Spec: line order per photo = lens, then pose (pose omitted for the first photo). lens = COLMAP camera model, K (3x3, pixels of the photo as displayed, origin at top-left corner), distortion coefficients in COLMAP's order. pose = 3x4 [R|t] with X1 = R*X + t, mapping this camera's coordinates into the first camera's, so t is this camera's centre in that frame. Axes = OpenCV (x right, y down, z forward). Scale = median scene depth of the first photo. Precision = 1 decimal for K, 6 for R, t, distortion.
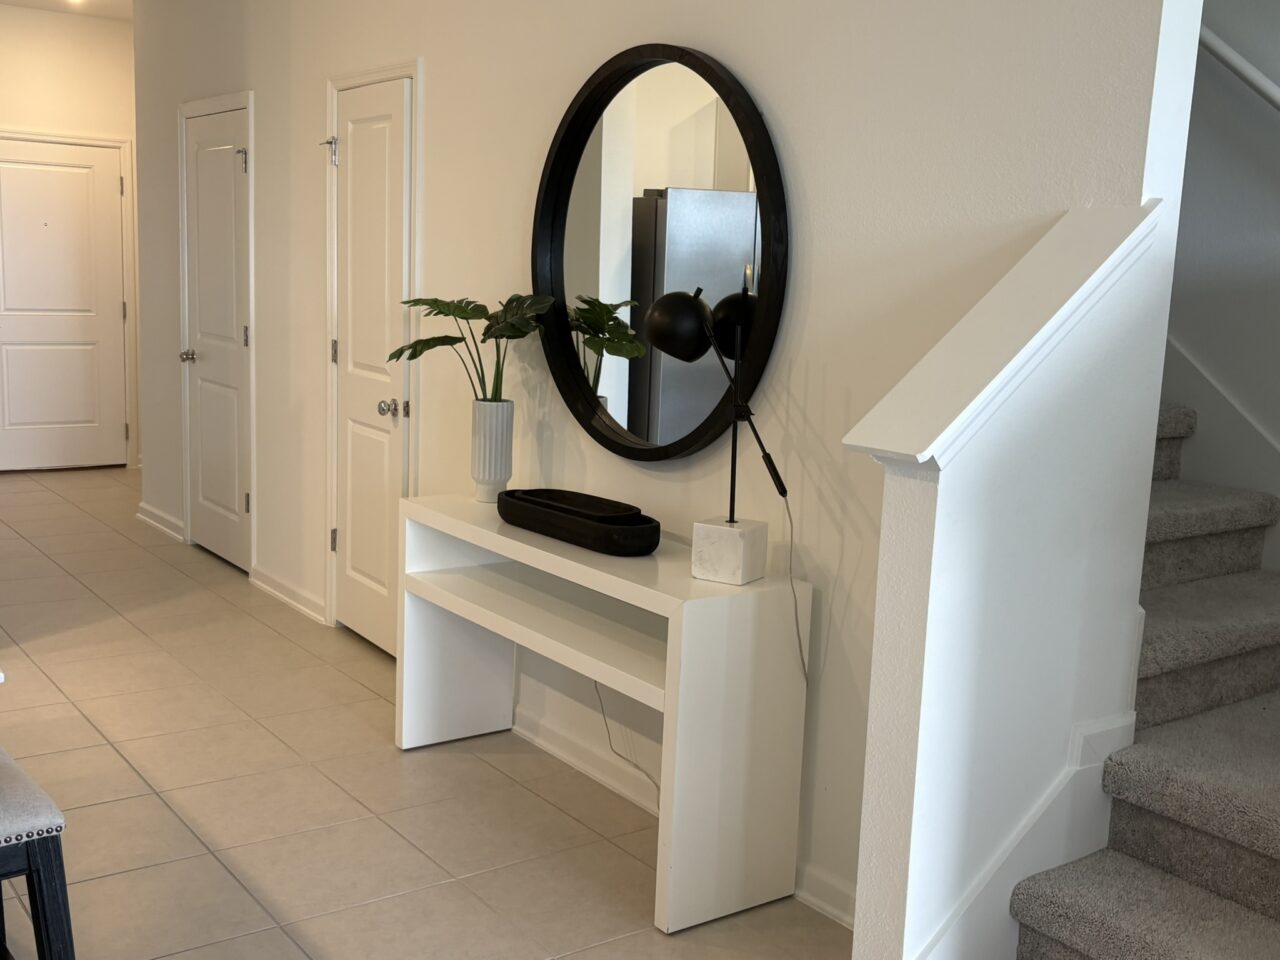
lens RADIAL K [[1343.9, 0, 639.9], [0, 1343.9, 482.7], [0, 0, 1]] dist [0.011887, 0.000000]
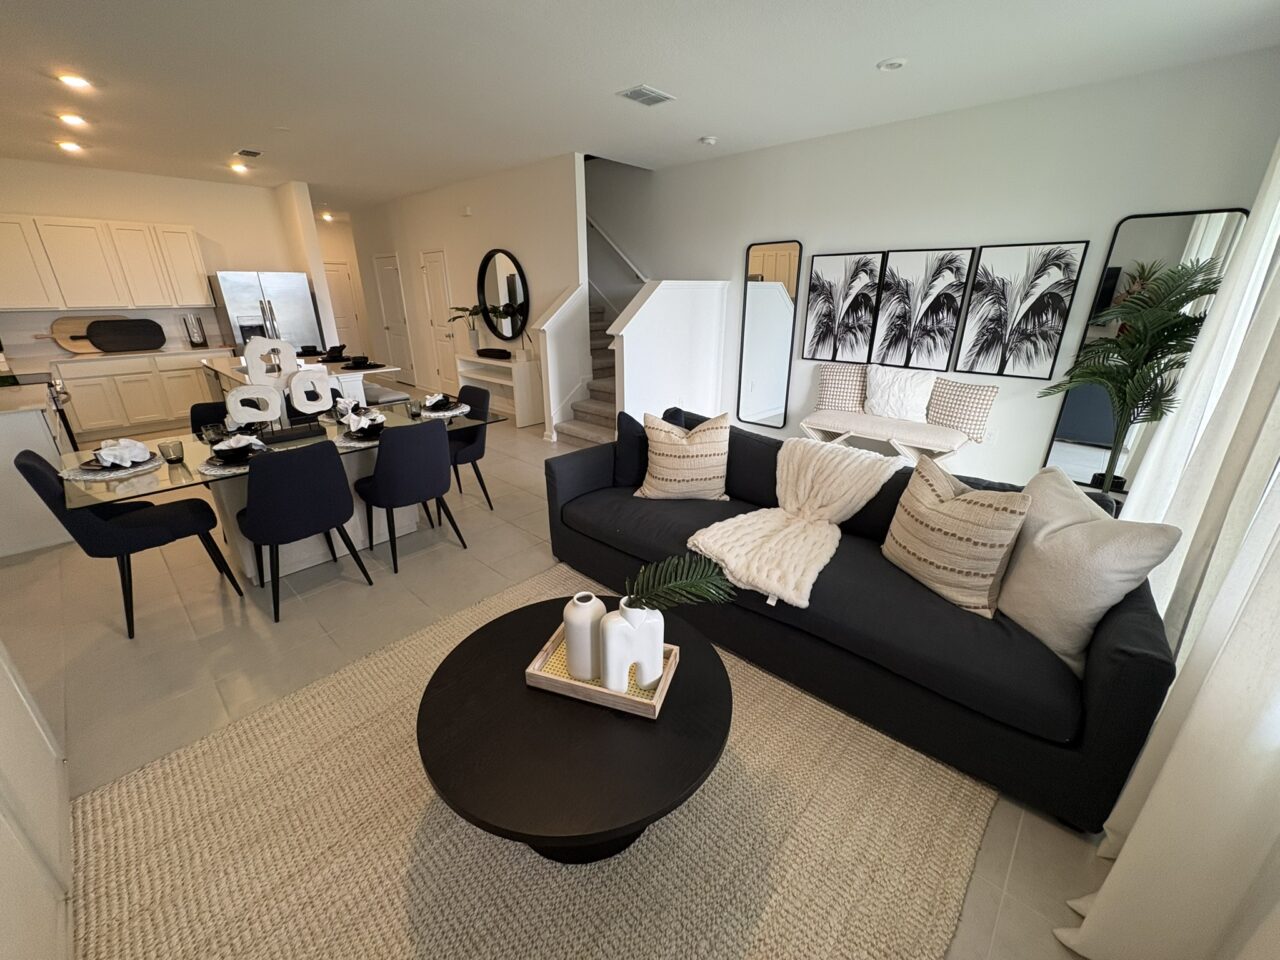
lens RADIAL K [[509.1, 0, 636.8], [0, 509.1, 472.8], [0, 0, 1]] dist [0.011799, 0.000437]
pose [[0.983389, -0.103096, 0.149388, 0.123656], [0.073618, 0.978843, 0.190912, 0.119440], [-0.165910, -0.176743, 0.970173, -0.820156]]
